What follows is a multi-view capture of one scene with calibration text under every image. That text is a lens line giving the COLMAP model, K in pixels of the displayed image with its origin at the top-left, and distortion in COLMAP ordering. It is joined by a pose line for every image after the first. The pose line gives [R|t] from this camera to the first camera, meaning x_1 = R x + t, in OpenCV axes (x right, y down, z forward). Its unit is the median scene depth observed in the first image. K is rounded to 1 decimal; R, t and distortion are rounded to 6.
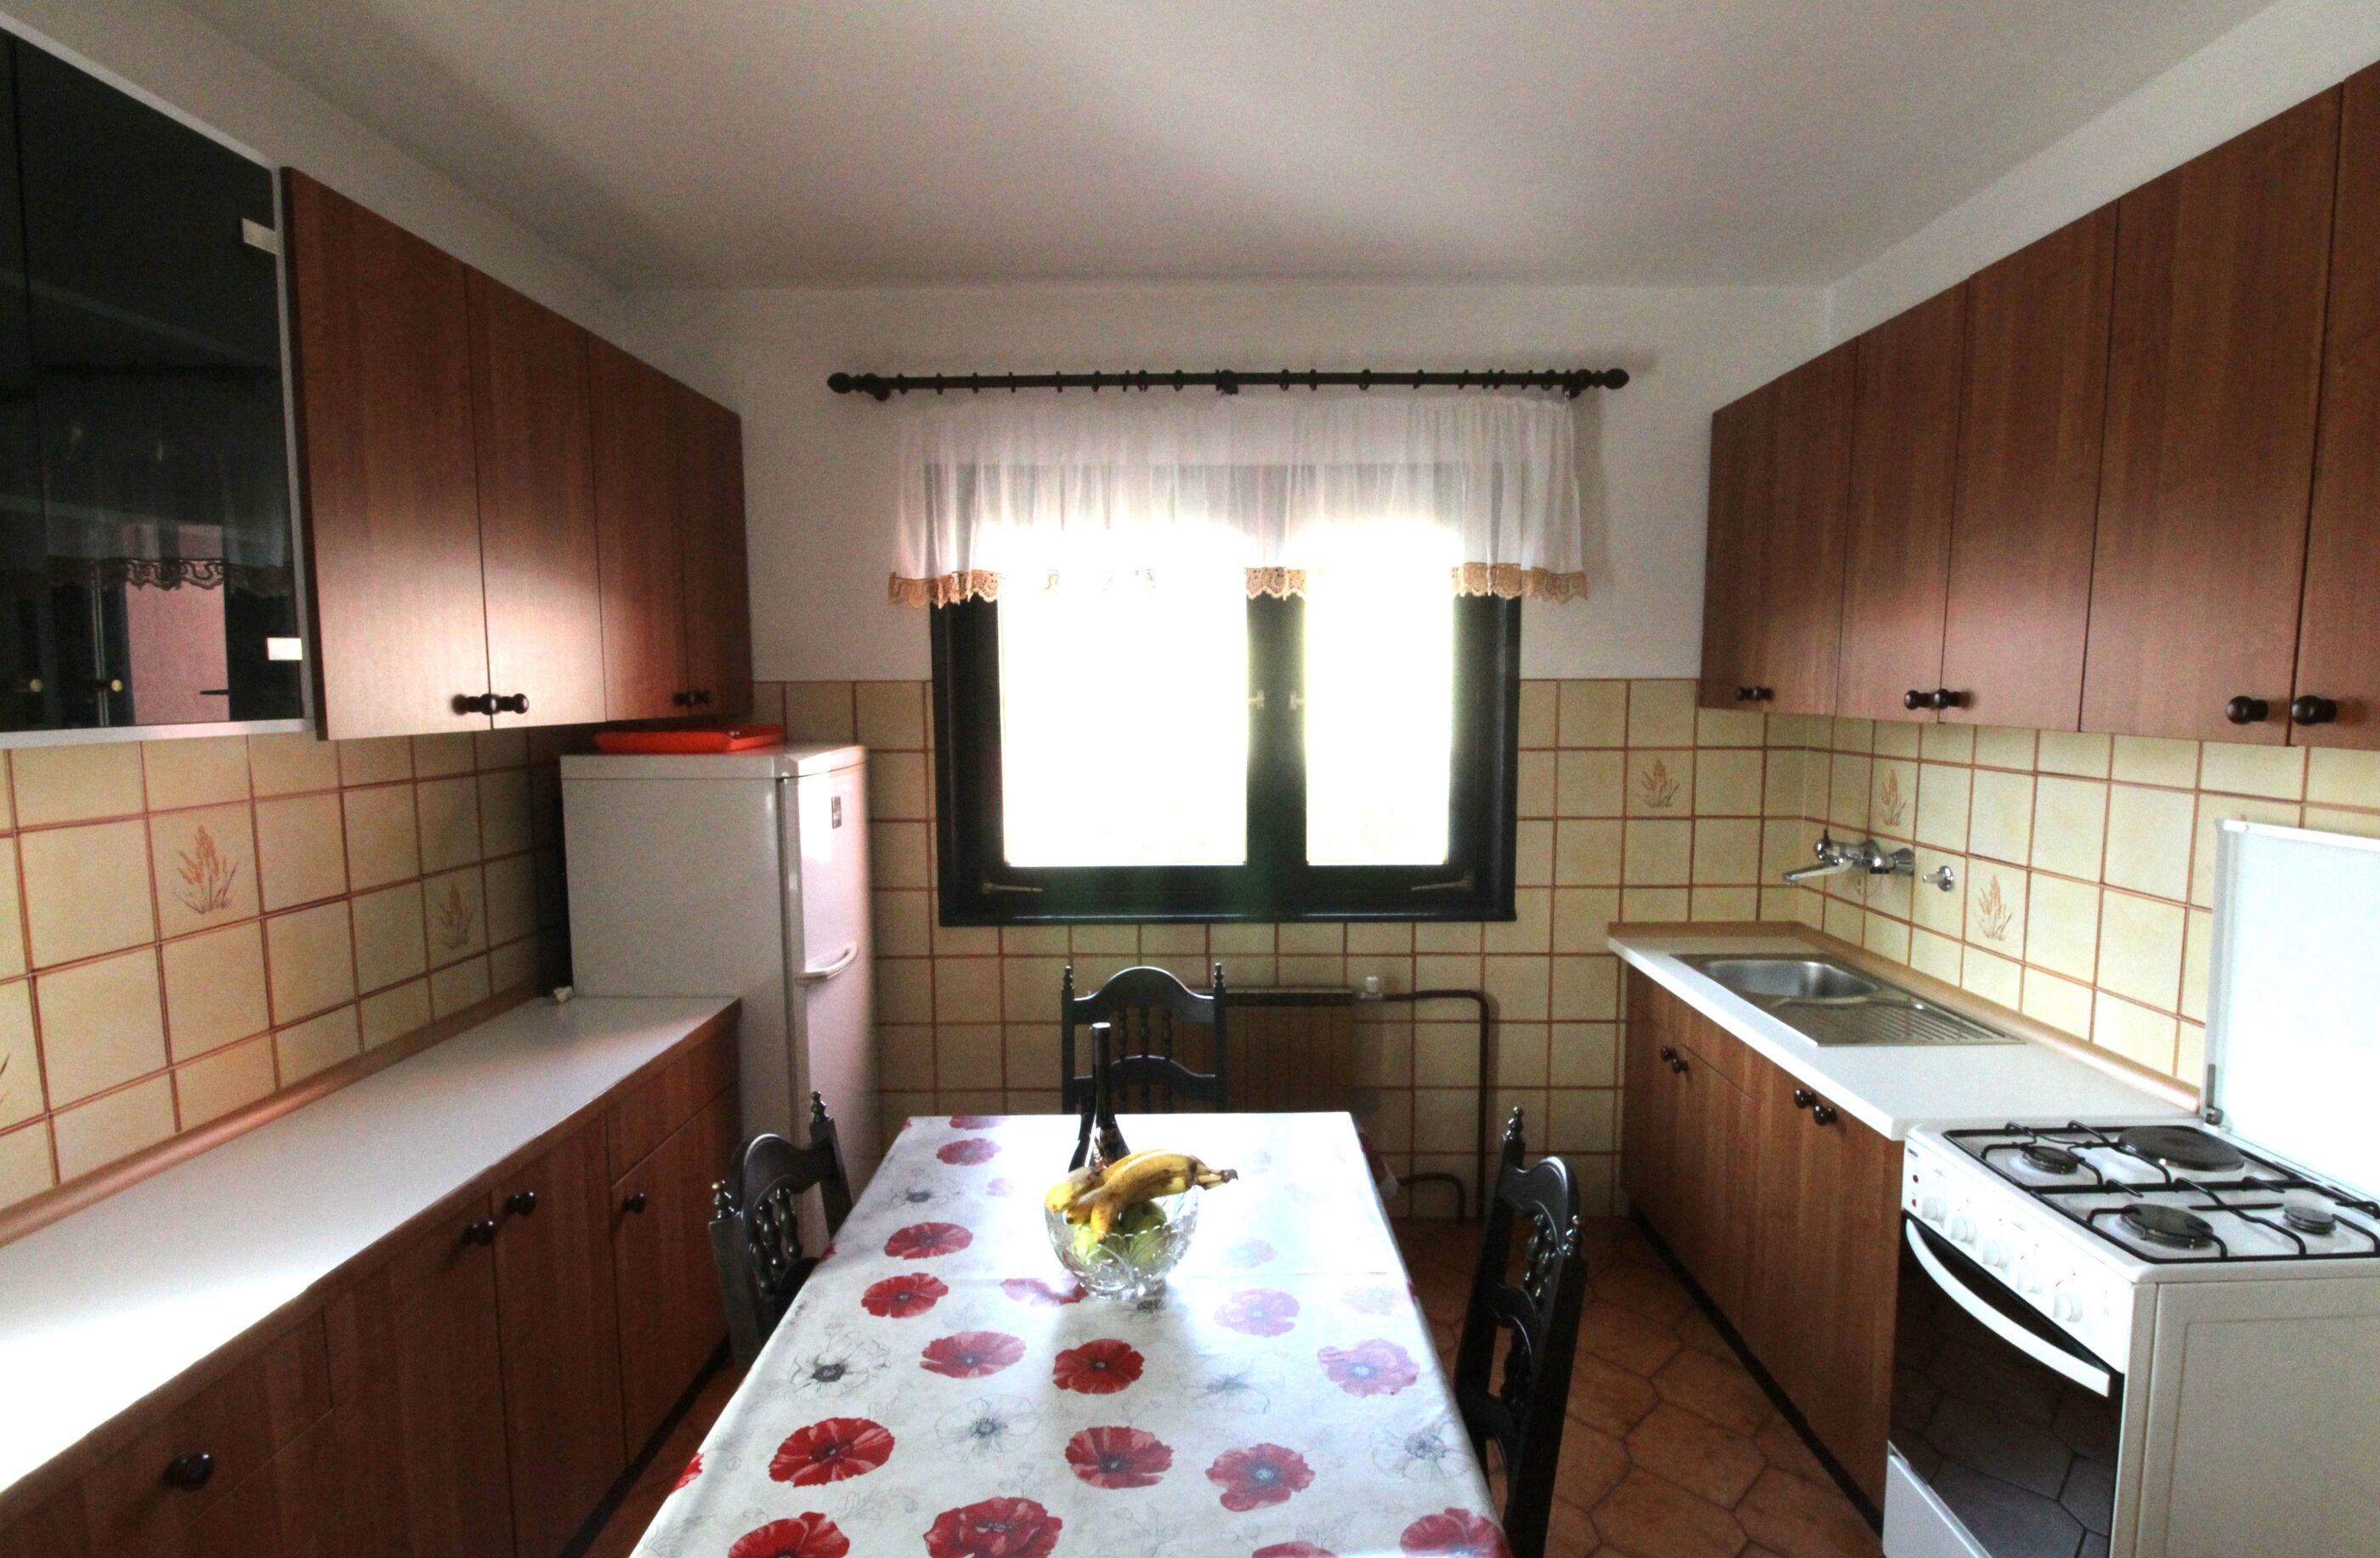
lens RADIAL K [[1149.0, 0, 1215.5], [0, 1149.0, 792.2], [0, 0, 1]] dist [-0.000266, -0.012196]
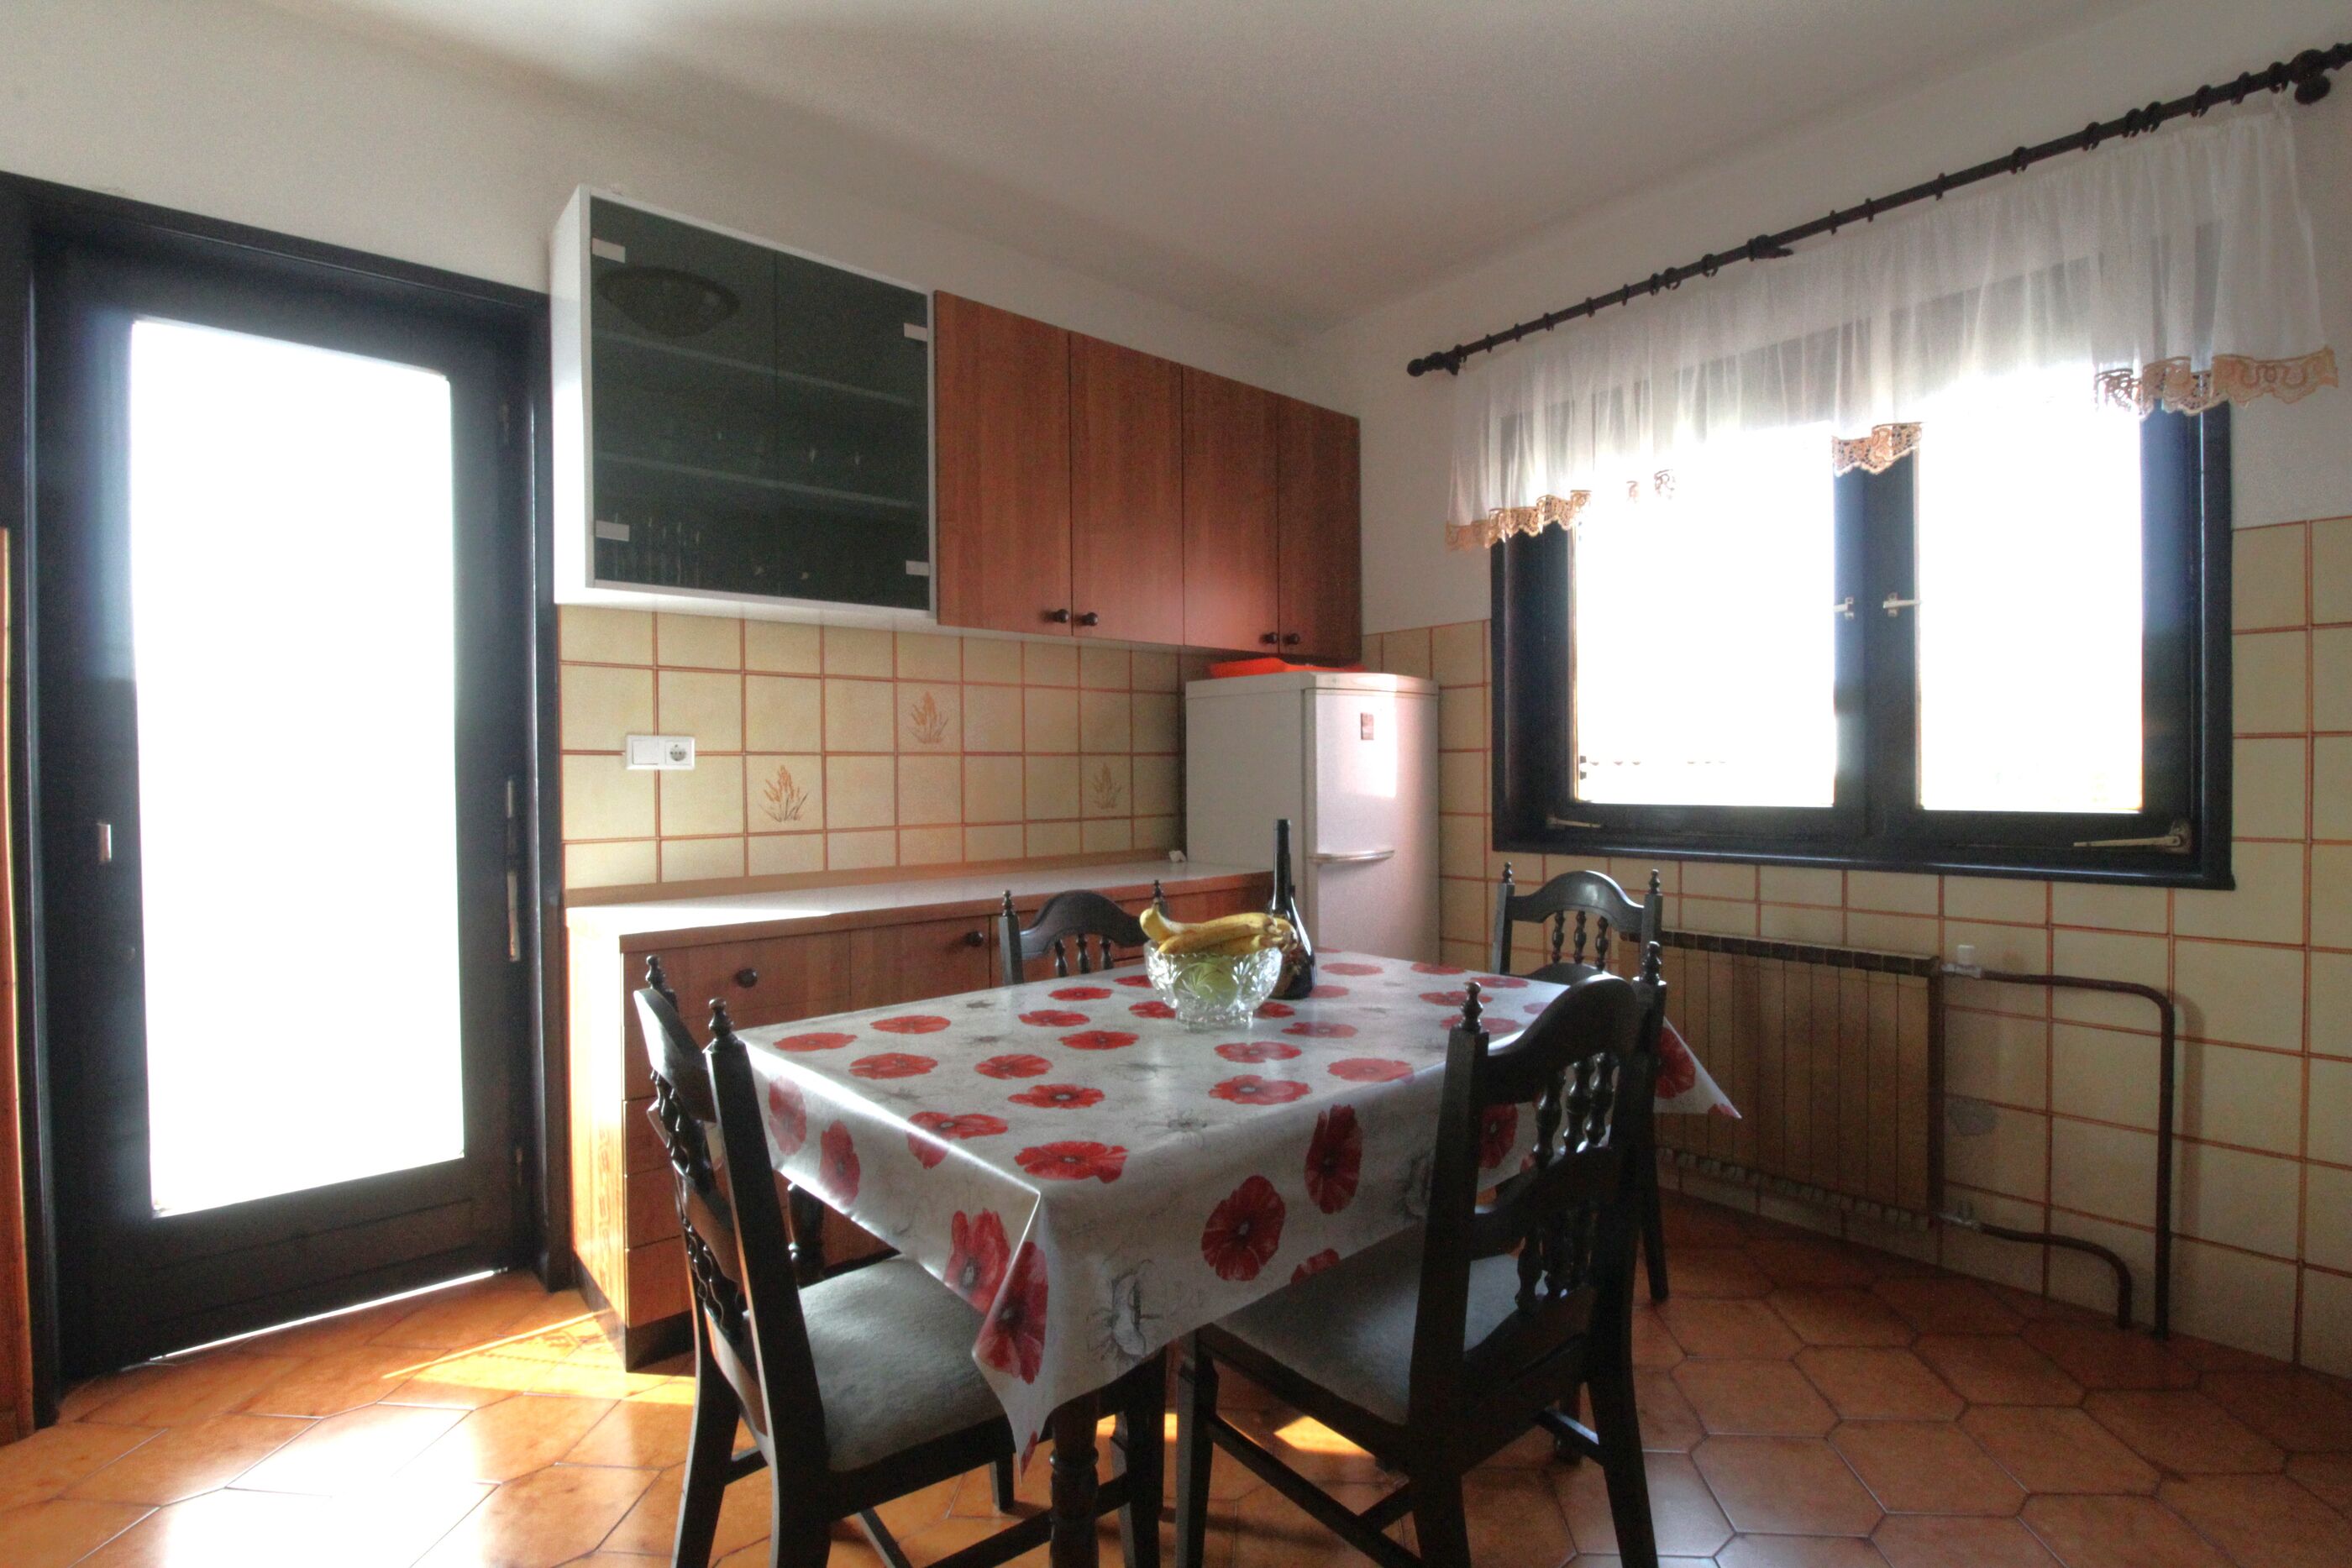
lens RADIAL K [[1094.0, 0, 1200.5], [0, 1094.0, 781.7], [0, 0, 1]] dist [0.000103, -0.013195]
pose [[0.658098, 0.008077, -0.752889, 0.366610], [-0.065444, 0.996772, -0.046511, 0.127102], [0.750083, 0.079881, 0.656502, 0.144083]]
